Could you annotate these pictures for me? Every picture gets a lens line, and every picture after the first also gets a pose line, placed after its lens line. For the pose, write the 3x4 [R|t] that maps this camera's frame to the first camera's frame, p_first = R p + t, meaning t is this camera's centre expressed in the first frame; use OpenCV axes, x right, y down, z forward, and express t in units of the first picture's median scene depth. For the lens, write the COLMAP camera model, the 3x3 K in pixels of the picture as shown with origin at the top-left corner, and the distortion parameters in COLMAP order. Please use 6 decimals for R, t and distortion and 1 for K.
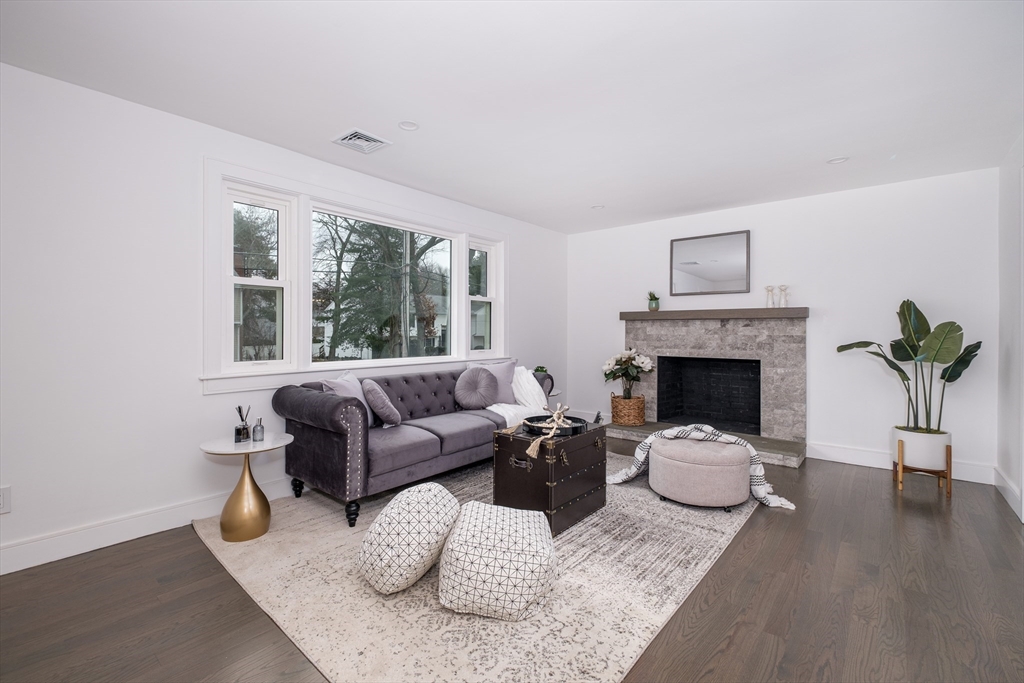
lens RADIAL K [[449.0, 0, 512.6], [0, 449.0, 335.3], [0, 0, 1]] dist [-0.004933, -0.000152]
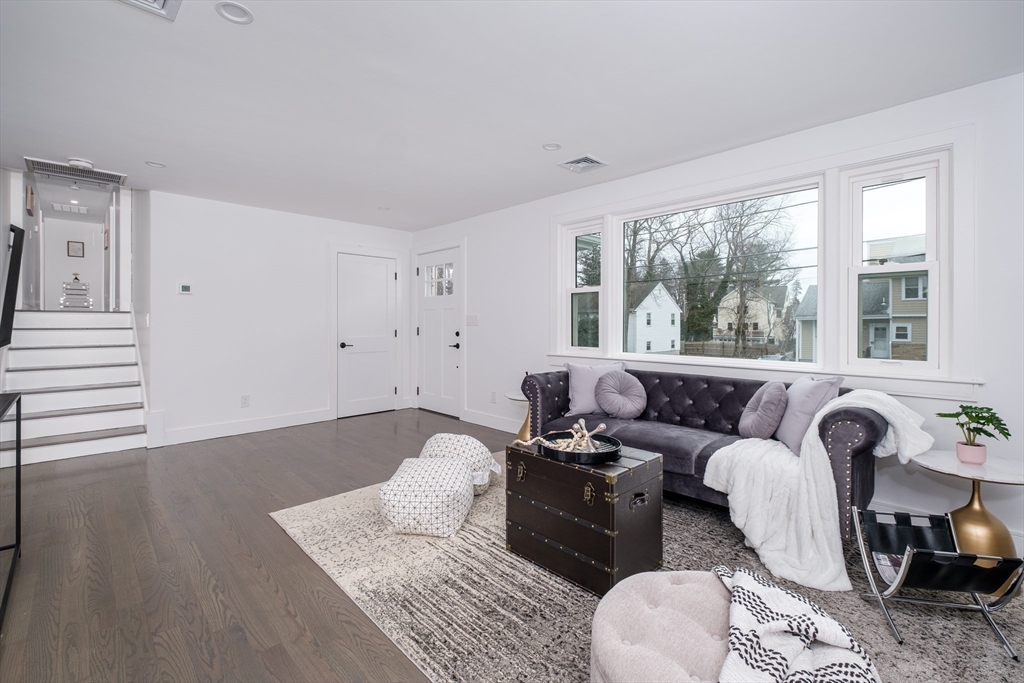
lens RADIAL K [[449.0, 0, 518.1], [0, 449.0, 321.6], [0, 0, 1]] dist [-0.004933, -0.000152]
pose [[-0.086429, -0.002982, -0.996254, 1.455807], [-0.015970, 0.999871, -0.001608, -0.033964], [0.996130, 0.015772, -0.086466, 1.559578]]
